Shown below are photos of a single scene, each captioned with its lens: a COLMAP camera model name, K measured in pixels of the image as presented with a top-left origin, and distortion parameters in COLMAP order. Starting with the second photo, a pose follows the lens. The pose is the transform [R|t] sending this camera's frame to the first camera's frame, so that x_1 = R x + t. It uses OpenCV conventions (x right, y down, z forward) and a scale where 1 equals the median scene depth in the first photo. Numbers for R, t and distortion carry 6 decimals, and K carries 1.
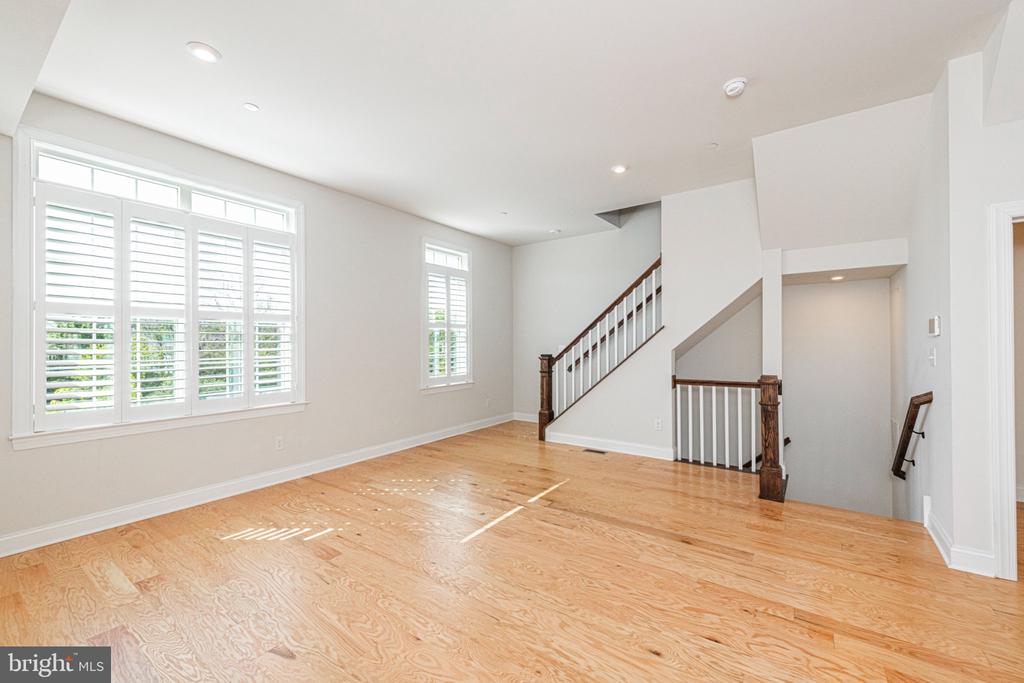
lens RADIAL K [[415.6, 0, 512.0], [0, 415.6, 341.5], [0, 0, 1]] dist [0.011803, -0.000058]
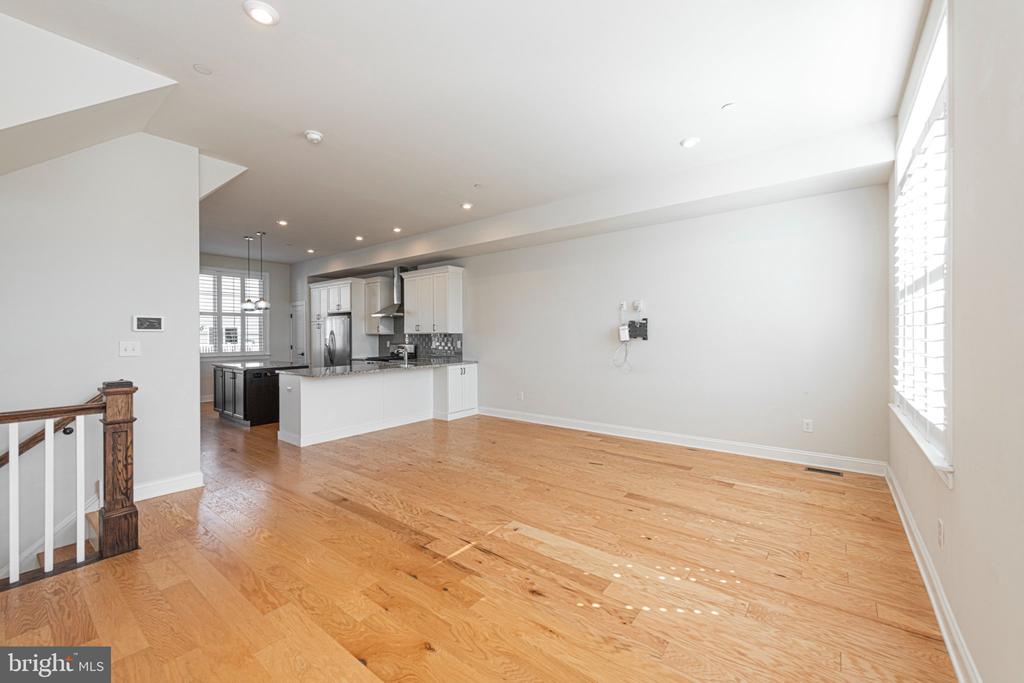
lens RADIAL K [[404.1, 0, 528.0], [0, 404.1, 337.7], [0, 0, 1]] dist [0.025238, -0.000041]
pose [[-0.999875, 0.011941, 0.010349, -0.102426], [0.011954, 0.999928, 0.001167, 0.013148], [-0.010334, 0.001290, -0.999946, 1.738366]]
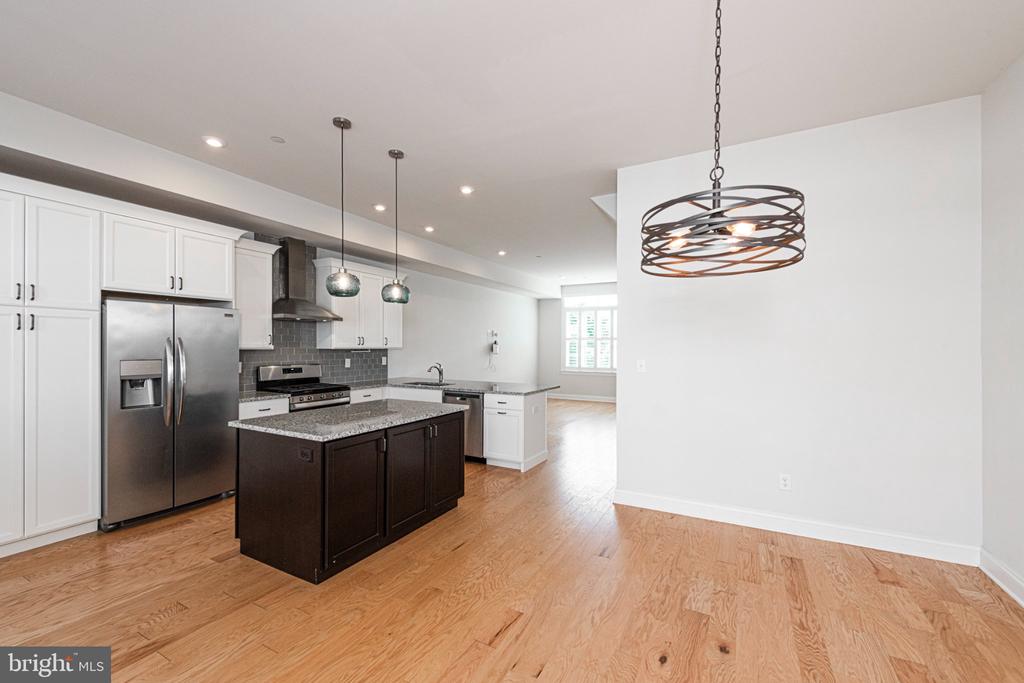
lens RADIAL K [[405.0, 0, 515.1], [0, 405.0, 345.9], [0, 0, 1]] dist [0.007314, -0.000300]
pose [[0.127235, 0.002923, -0.991868, 2.109952], [0.002144, 0.999993, 0.003221, -0.025644], [0.991870, -0.002536, 0.127228, 0.044733]]
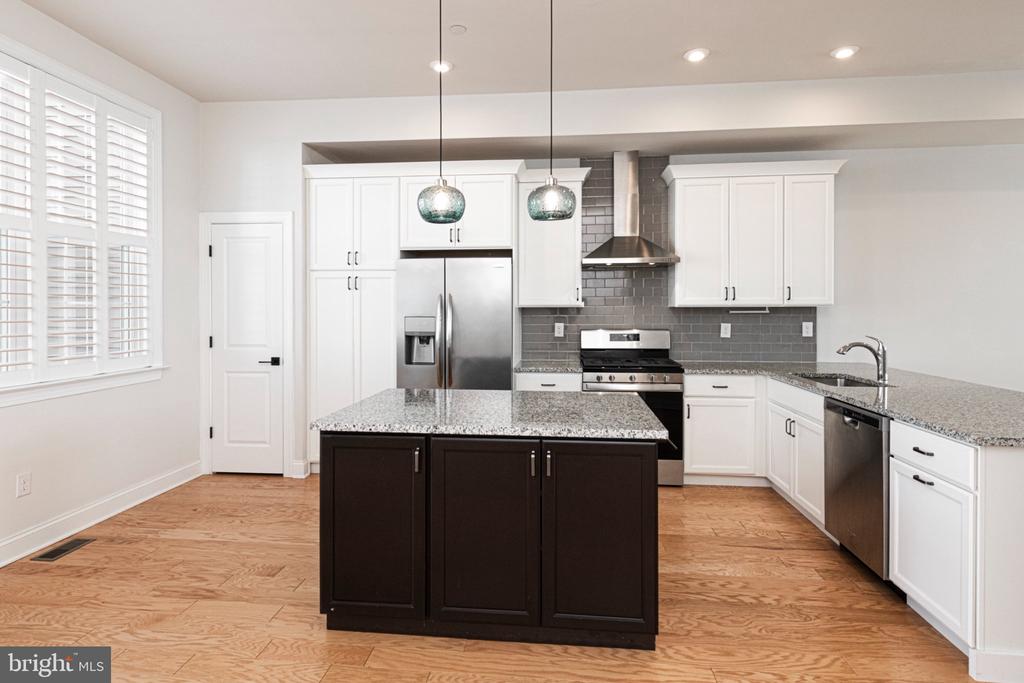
lens RADIAL K [[542.3, 0, 500.4], [0, 542.3, 311.8], [0, 0, 1]] dist [0.016532, -0.001269]
pose [[-0.861367, 0.008518, -0.507912, 1.571107], [0.007997, 0.999963, 0.003207, -0.007222], [0.507921, -0.001300, -0.861403, 0.454683]]
